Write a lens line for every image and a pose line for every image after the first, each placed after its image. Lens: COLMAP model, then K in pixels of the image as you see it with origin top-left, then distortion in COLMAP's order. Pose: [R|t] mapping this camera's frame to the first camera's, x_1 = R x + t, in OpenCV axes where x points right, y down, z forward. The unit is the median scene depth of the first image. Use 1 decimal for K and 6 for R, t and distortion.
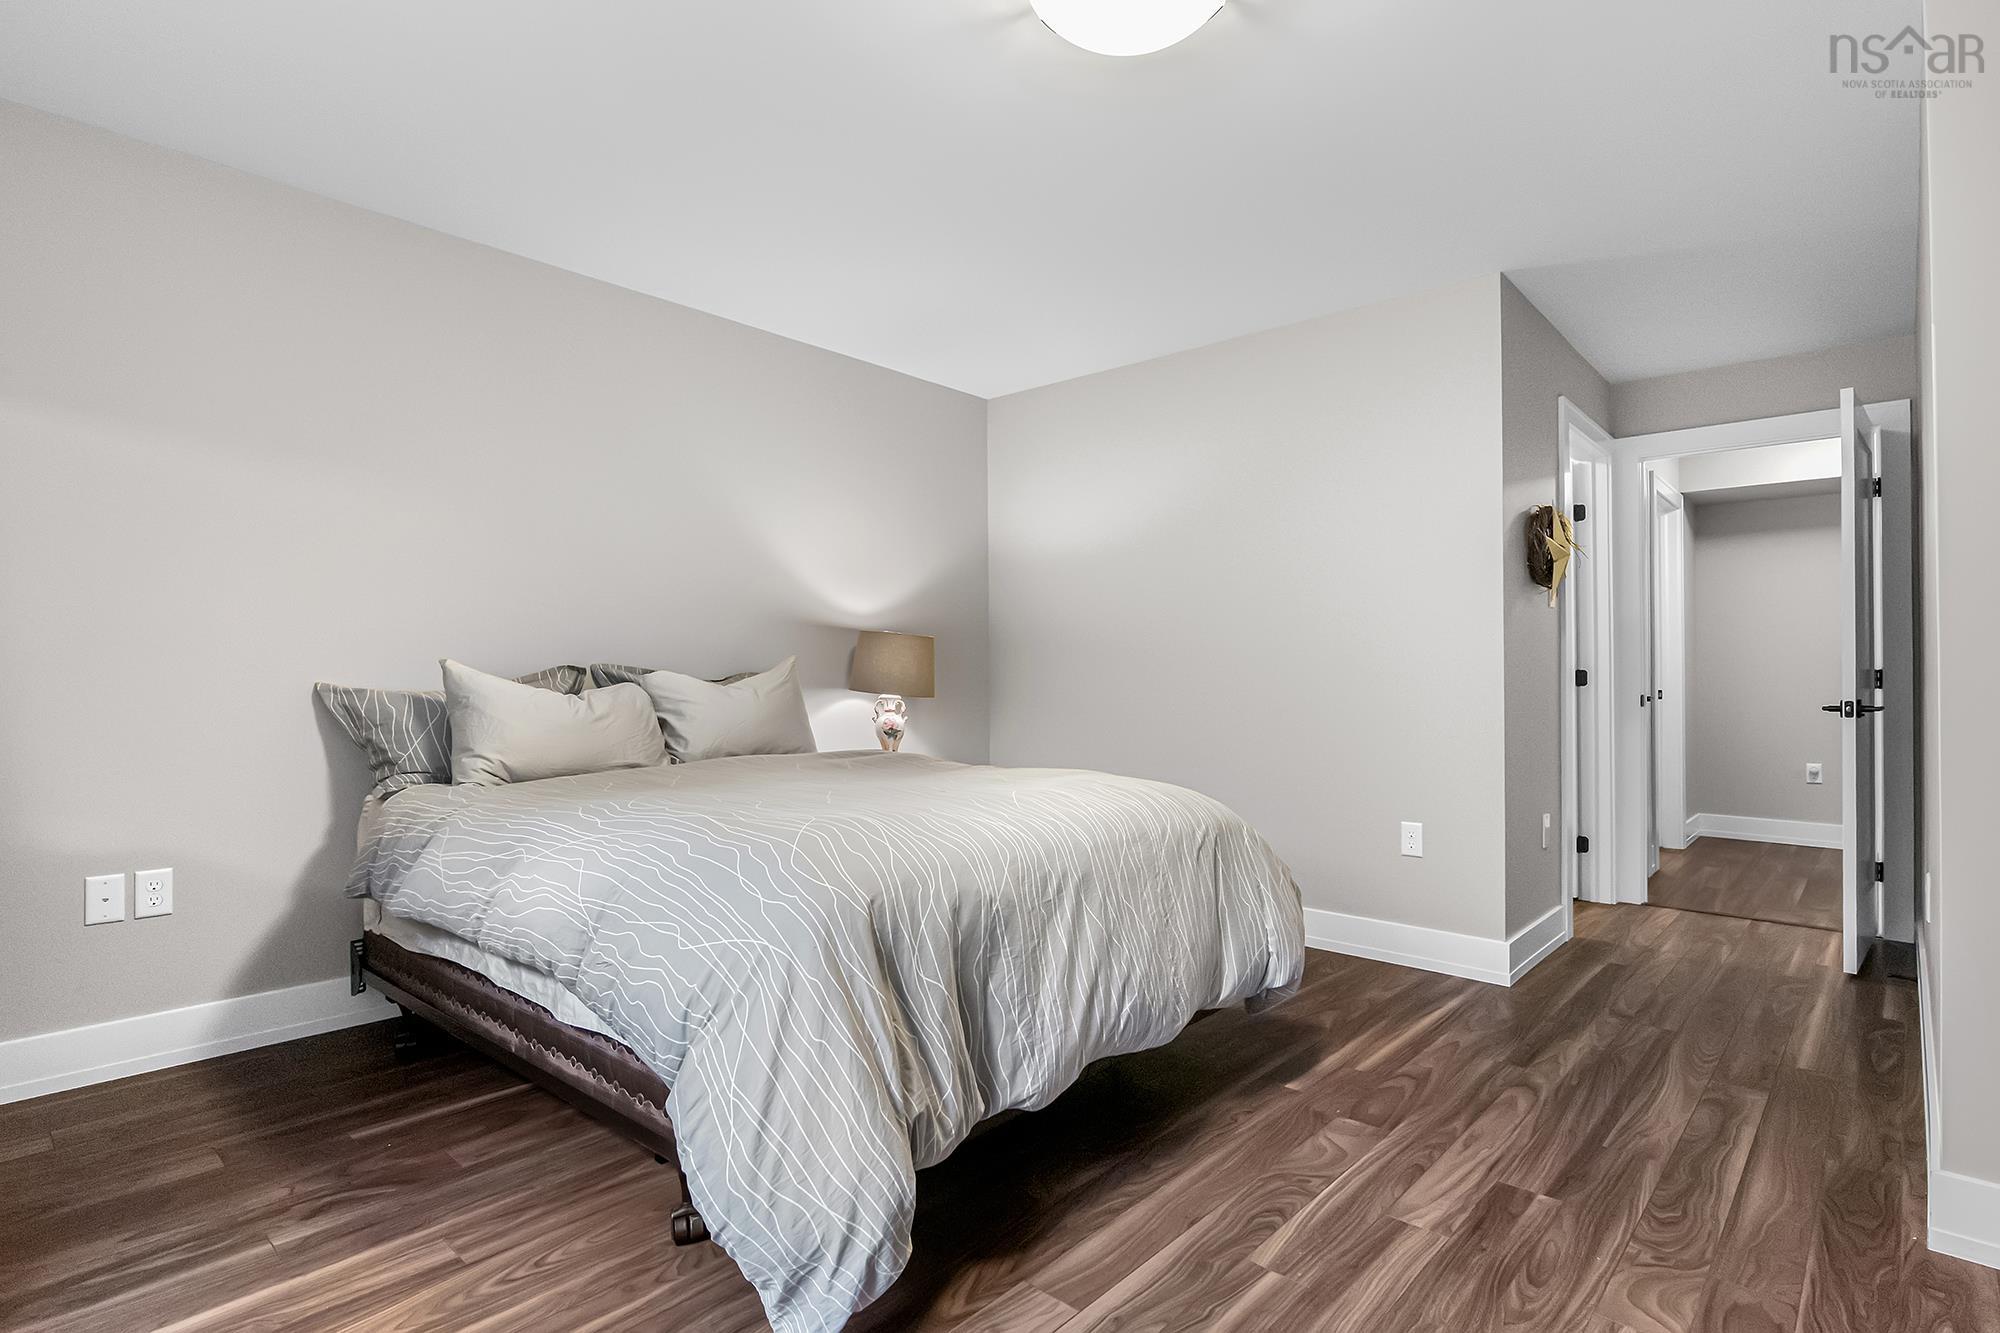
lens RADIAL K [[981.3, 0, 1001.4], [0, 981.3, 671.5], [0, 0, 1]] dist [-0.007062, 0.001235]
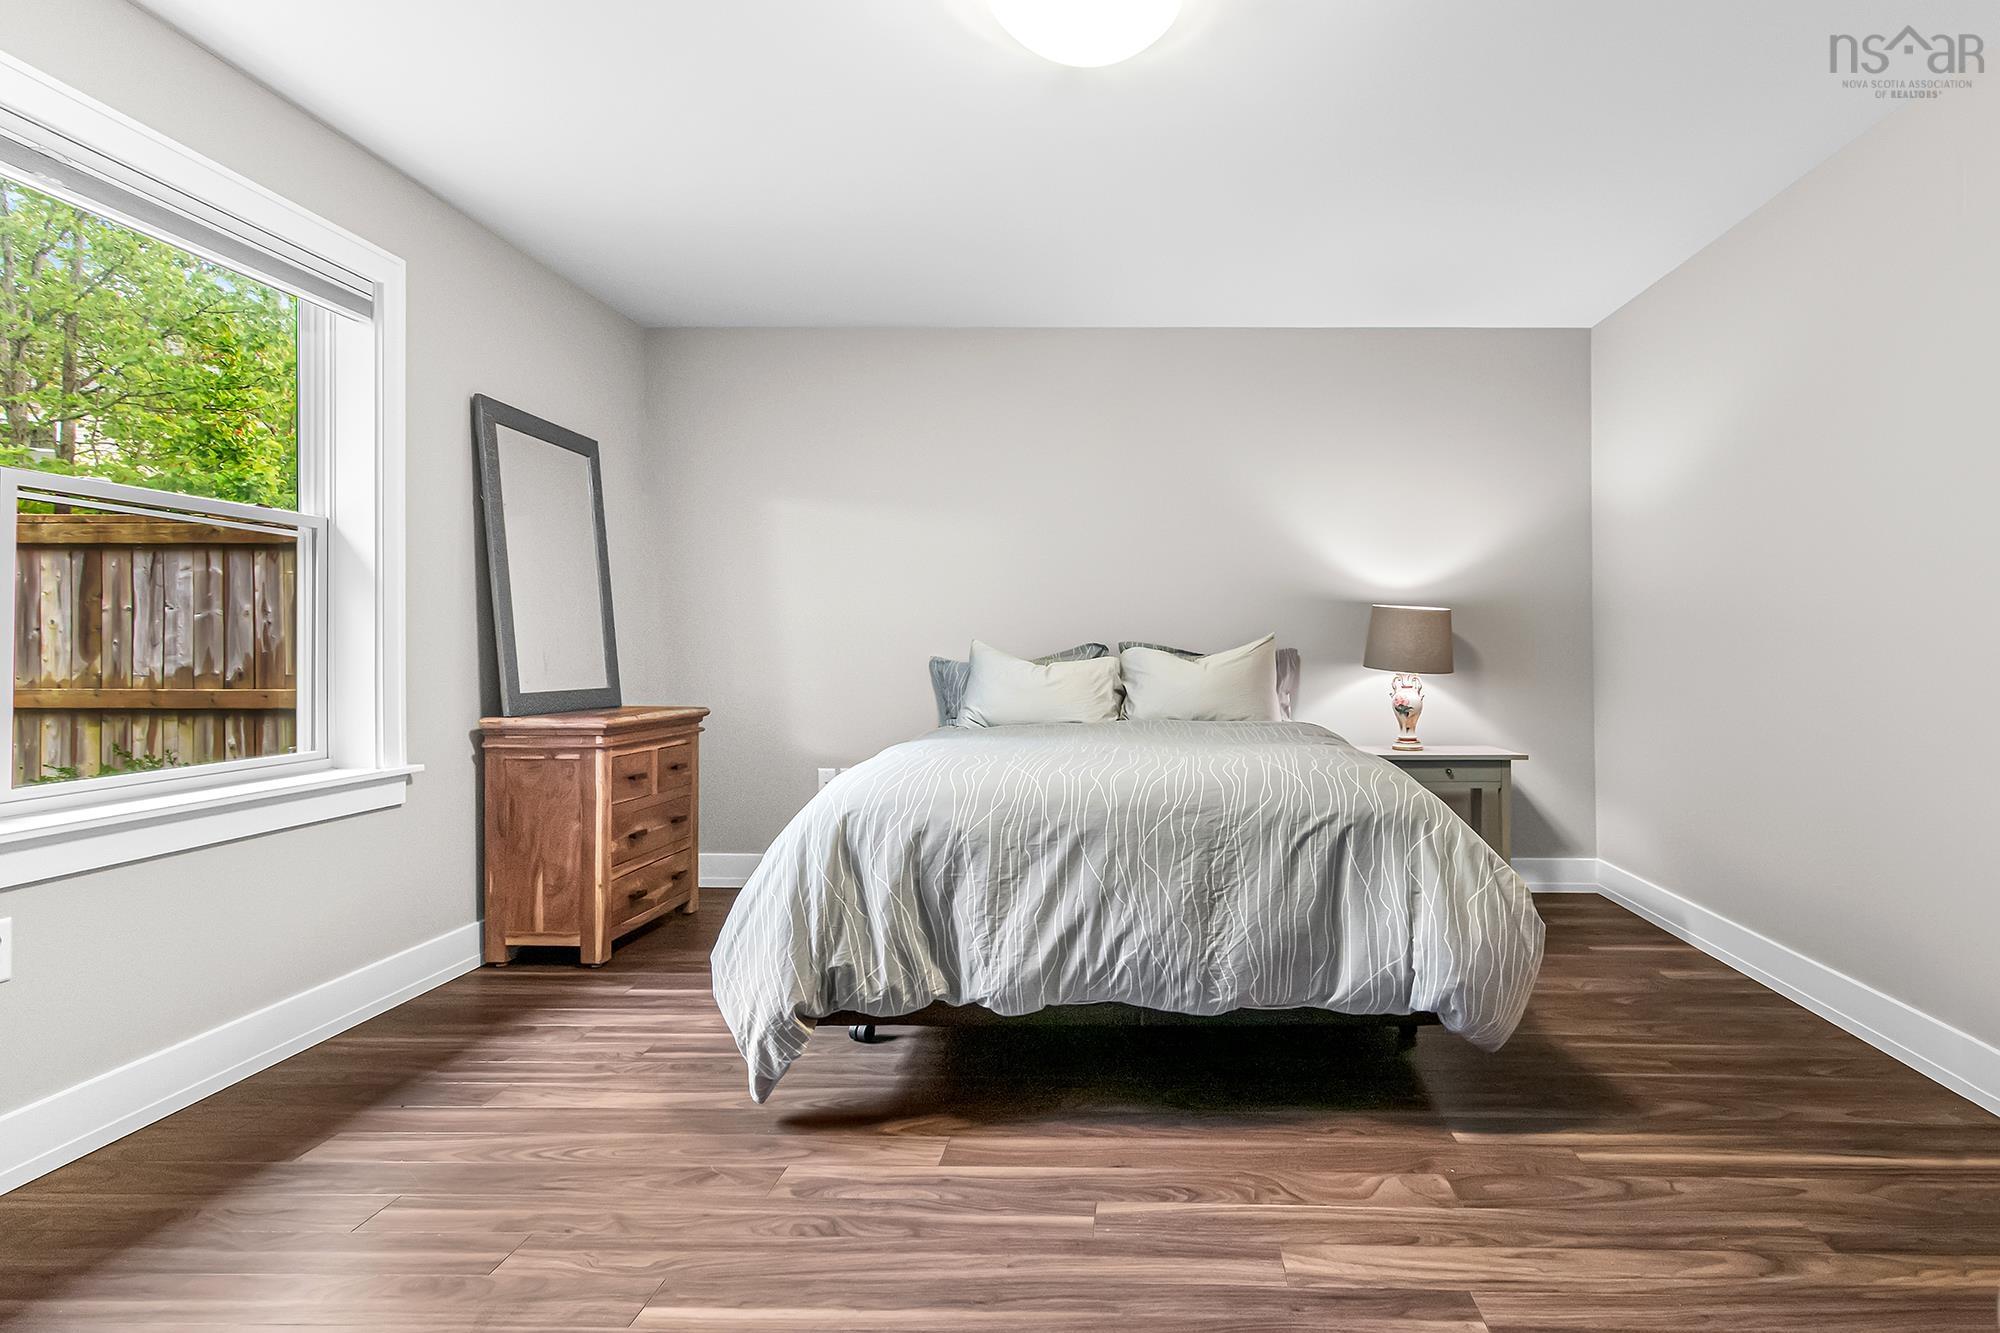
lens RADIAL K [[981.3, 0, 1073.3], [0, 981.3, 657.9], [0, 0, 1]] dist [-0.007062, 0.001235]
pose [[0.673722, 0.005693, -0.738963, 0.809509], [0.003016, 0.999941, 0.010453, 0.000780], [0.738979, -0.009271, 0.673665, 0.219890]]
